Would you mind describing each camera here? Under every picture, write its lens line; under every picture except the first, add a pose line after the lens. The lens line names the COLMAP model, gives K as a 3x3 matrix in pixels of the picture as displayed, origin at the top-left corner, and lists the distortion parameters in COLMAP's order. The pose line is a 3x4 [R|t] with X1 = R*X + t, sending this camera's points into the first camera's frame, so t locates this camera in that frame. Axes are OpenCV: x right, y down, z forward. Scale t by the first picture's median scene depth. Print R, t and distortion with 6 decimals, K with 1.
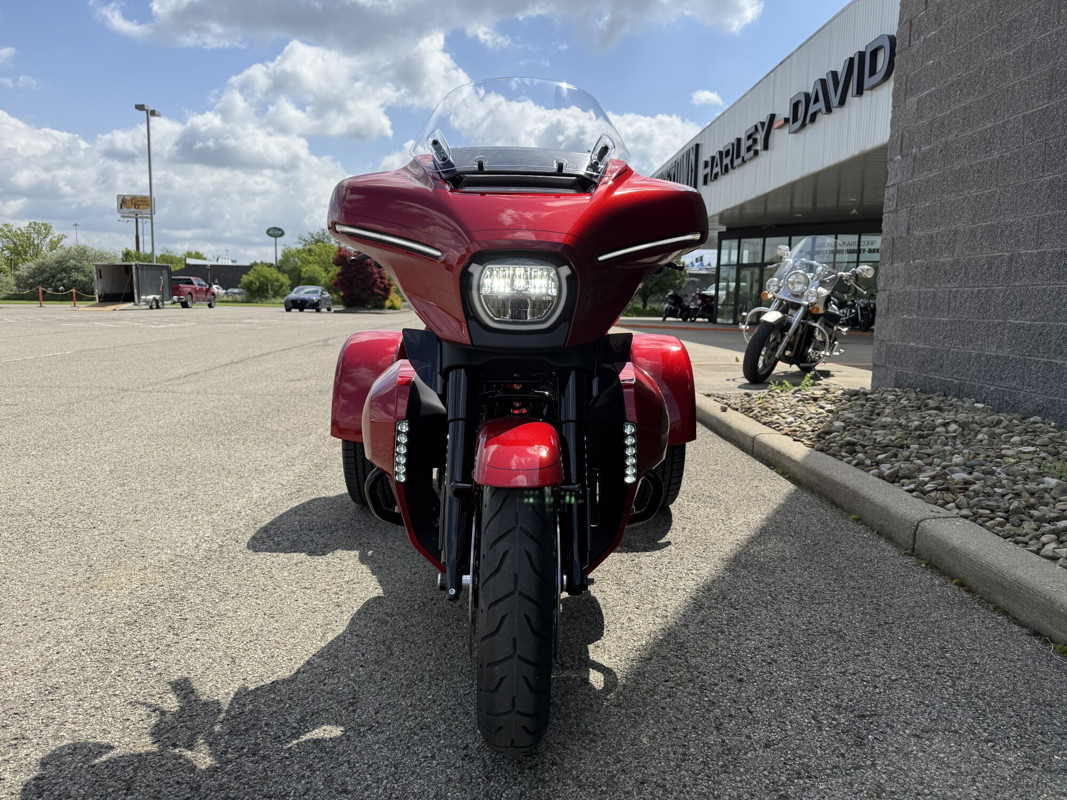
lens RADIAL K [[756.3, 0, 531.0], [0, 756.3, 396.3], [0, 0, 1]] dist [0.022368, -0.037188]
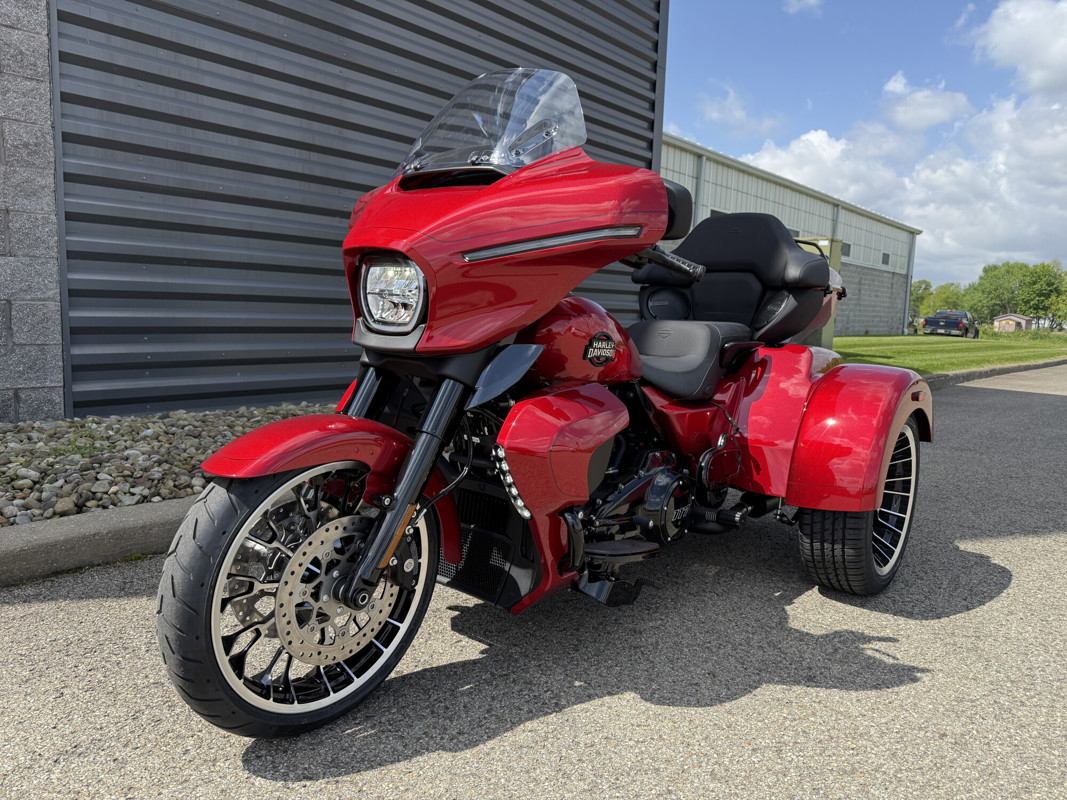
lens RADIAL K [[756.3, 0, 543.2], [0, 756.3, 402.3], [0, 0, 1]] dist [0.022368, -0.037188]
pose [[-0.743974, -0.131249, 0.655192, -0.229008], [0.028599, 0.973367, 0.227460, -0.097449], [-0.667596, 0.187962, -0.720406, 0.732396]]
